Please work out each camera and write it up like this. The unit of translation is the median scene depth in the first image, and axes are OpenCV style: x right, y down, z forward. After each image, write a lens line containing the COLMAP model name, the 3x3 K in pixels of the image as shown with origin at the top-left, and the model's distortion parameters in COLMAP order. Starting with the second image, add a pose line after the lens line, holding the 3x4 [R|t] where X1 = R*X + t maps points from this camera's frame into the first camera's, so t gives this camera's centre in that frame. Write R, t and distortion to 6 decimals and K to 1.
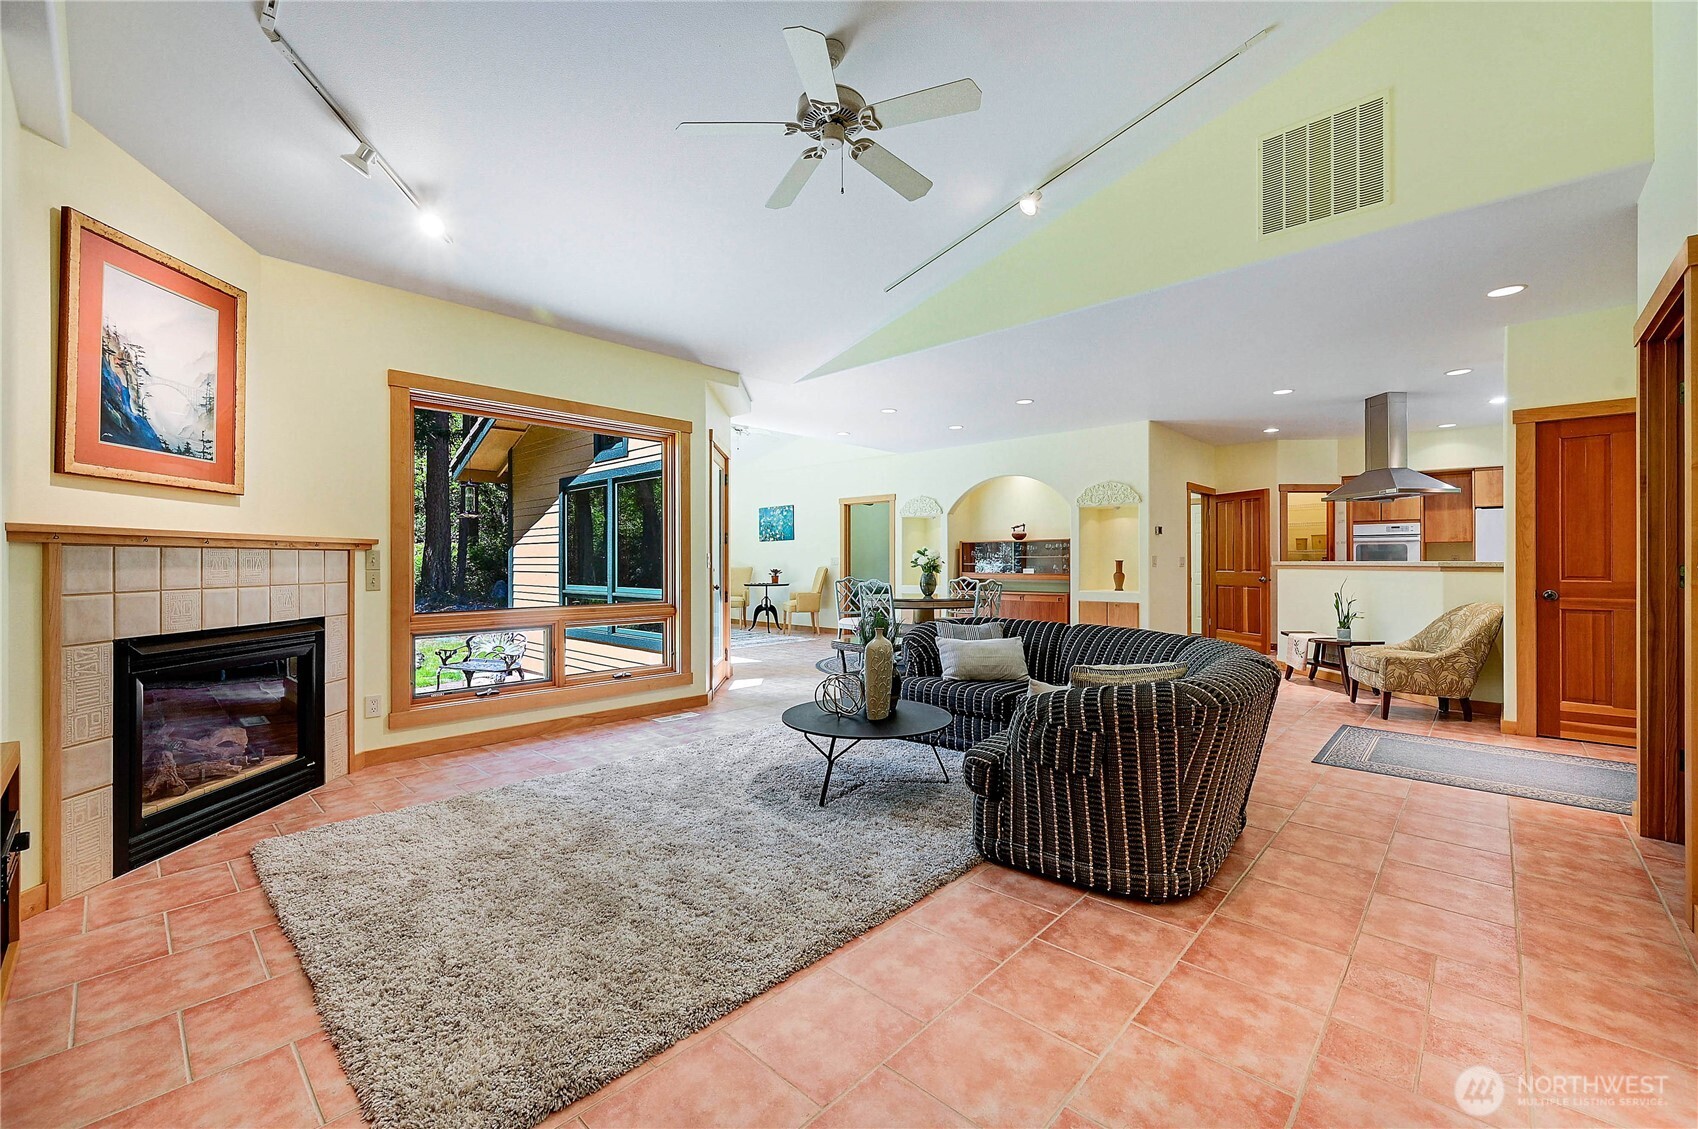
lens RADIAL K [[690.6, 0, 822.2], [0, 690.6, 564.1], [0, 0, 1]] dist [-0.054579, 0.000268]
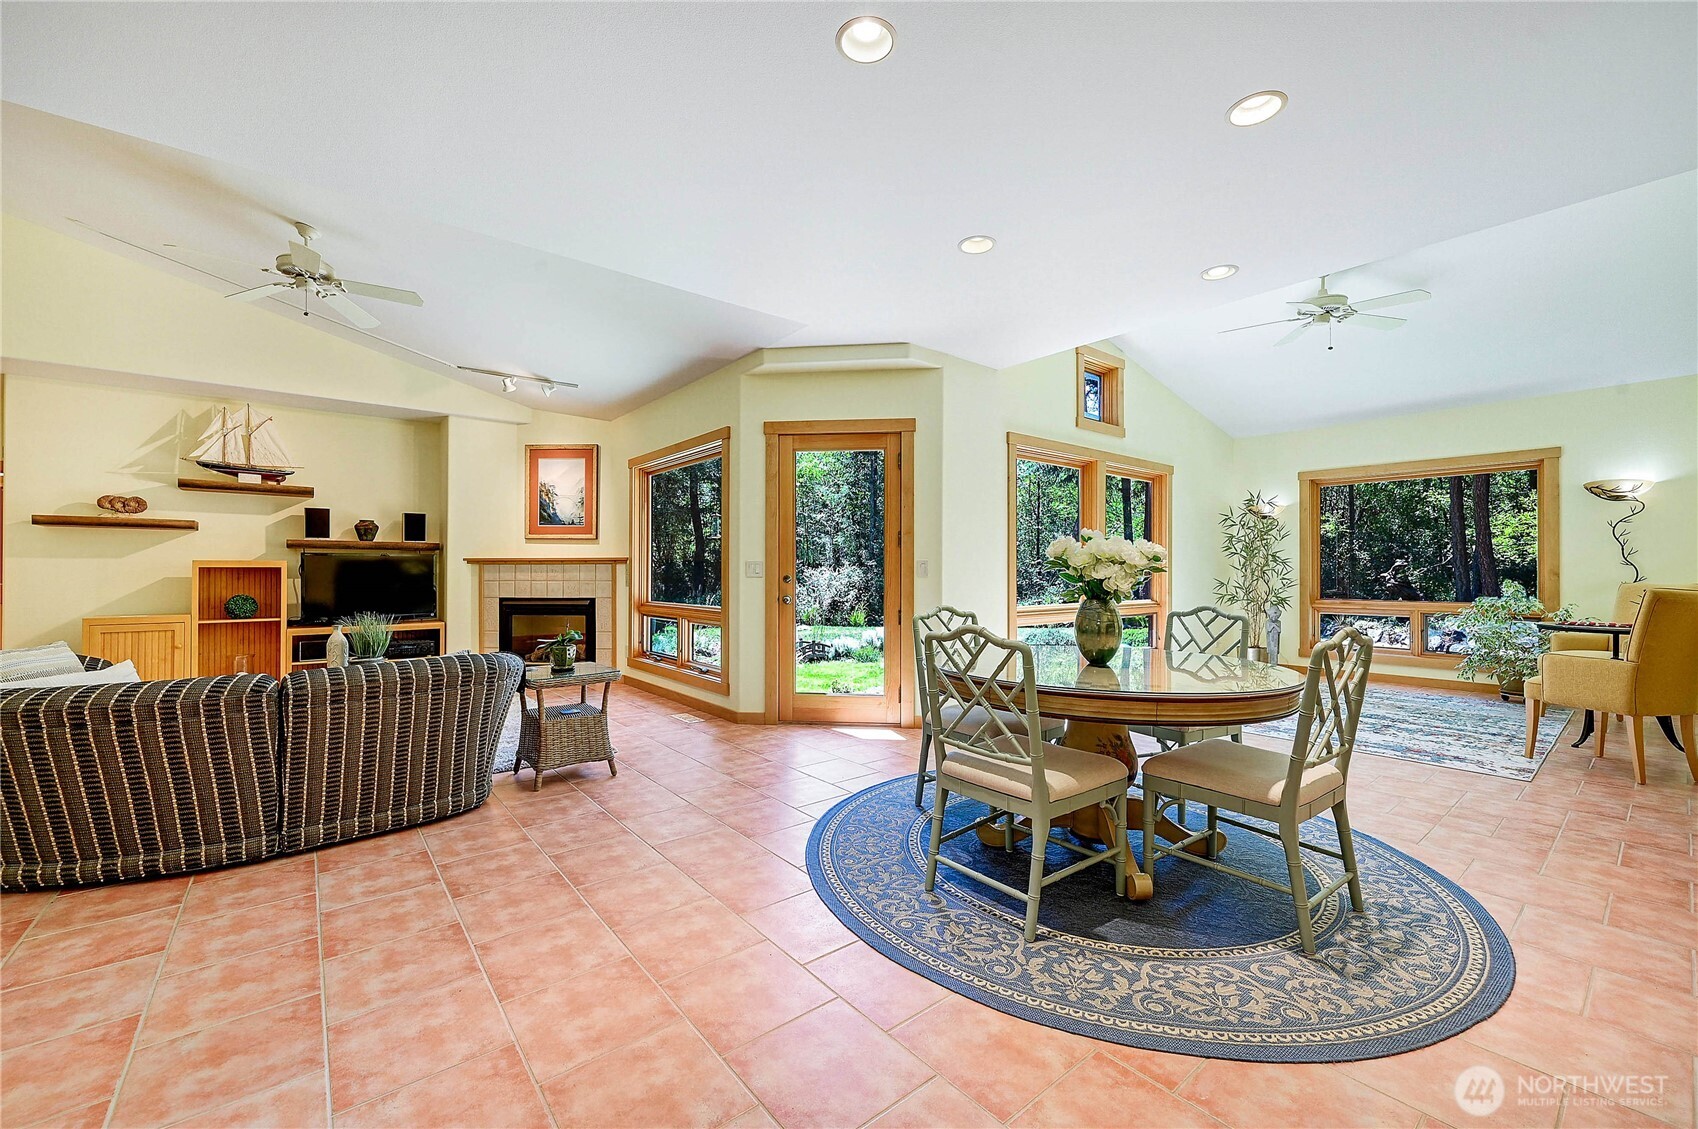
lens RADIAL K [[676.7, 0, 848.6], [0, 676.7, 566.3], [0, 0, 1]] dist [0.003337, 0.000032]
pose [[-0.127563, -0.006894, -0.991807, 1.171057], [-0.004444, 0.999970, -0.006379, -0.005797], [0.991821, 0.003594, -0.127590, 2.030478]]
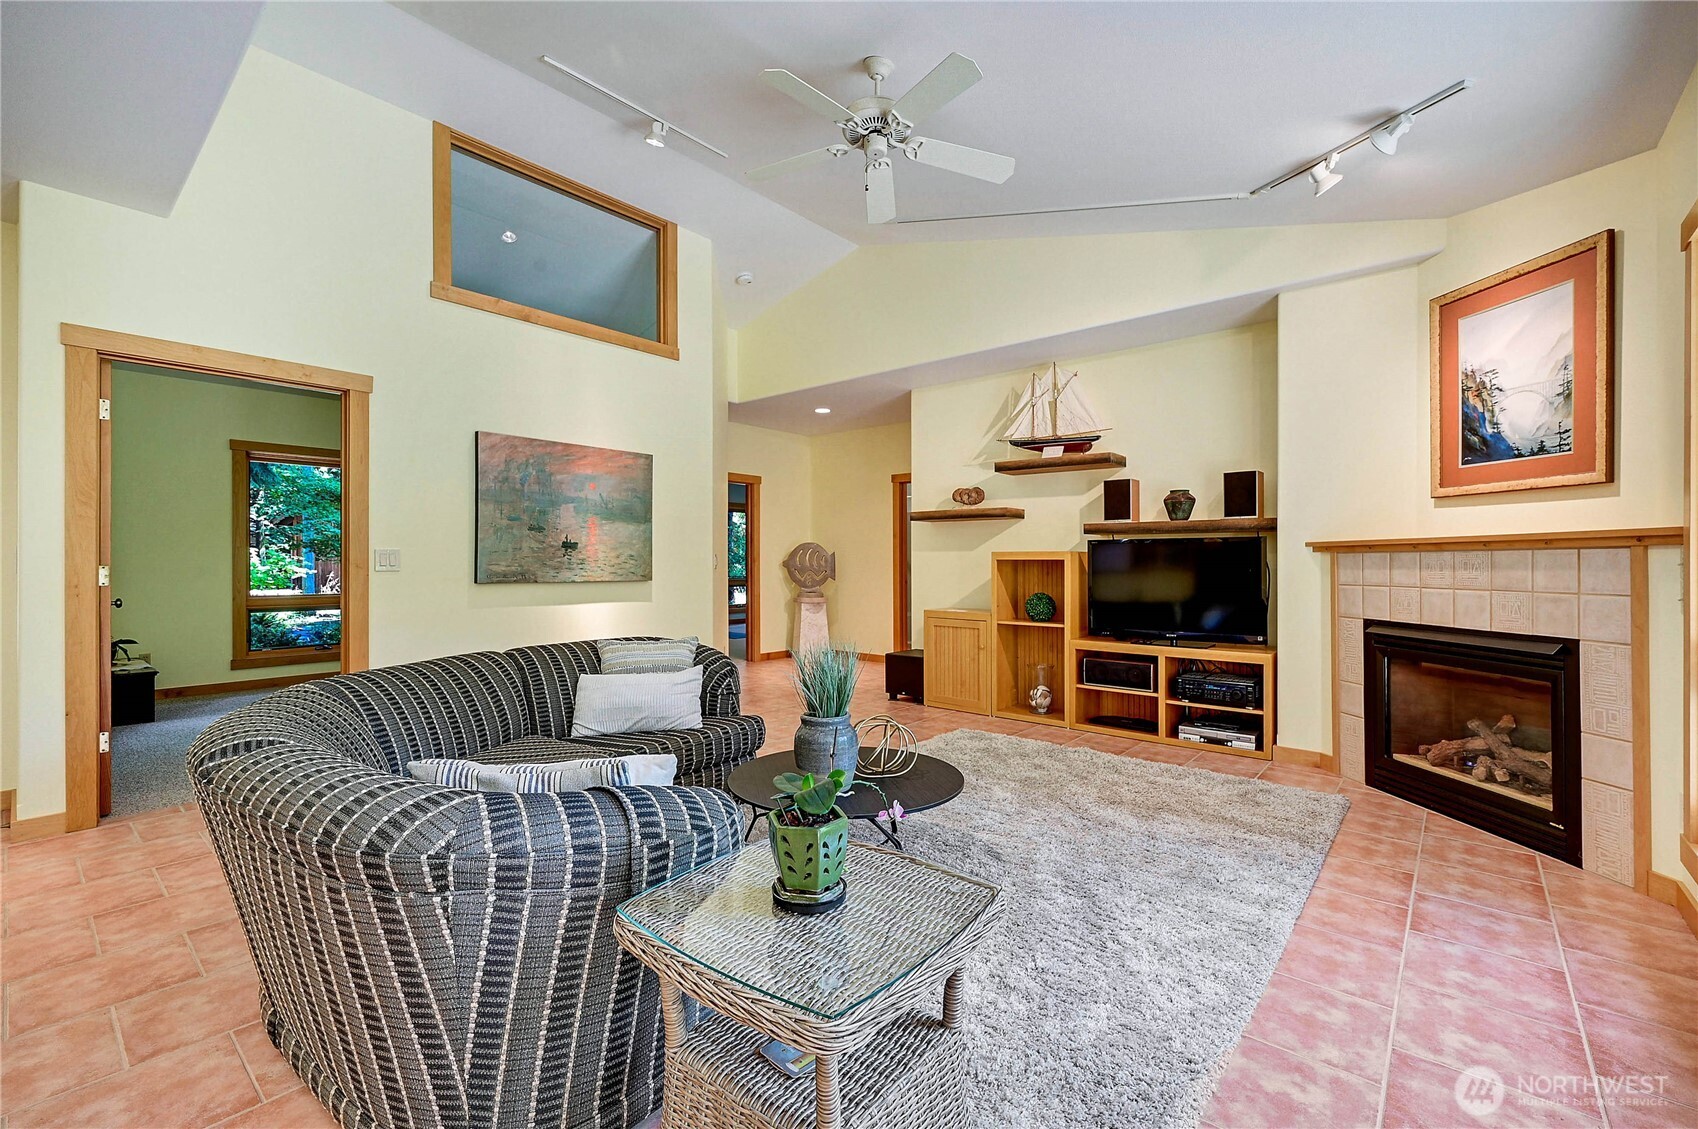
lens RADIAL K [[724.0, 0, 815.0], [0, 724.0, 556.7], [0, 0, 1]] dist [-0.017503, 0.000007]
pose [[-0.999205, -0.000345, -0.039853, 0.127344], [-0.000256, 0.999997, -0.002232, -0.010641], [0.039854, -0.002220, -0.999203, 1.769682]]
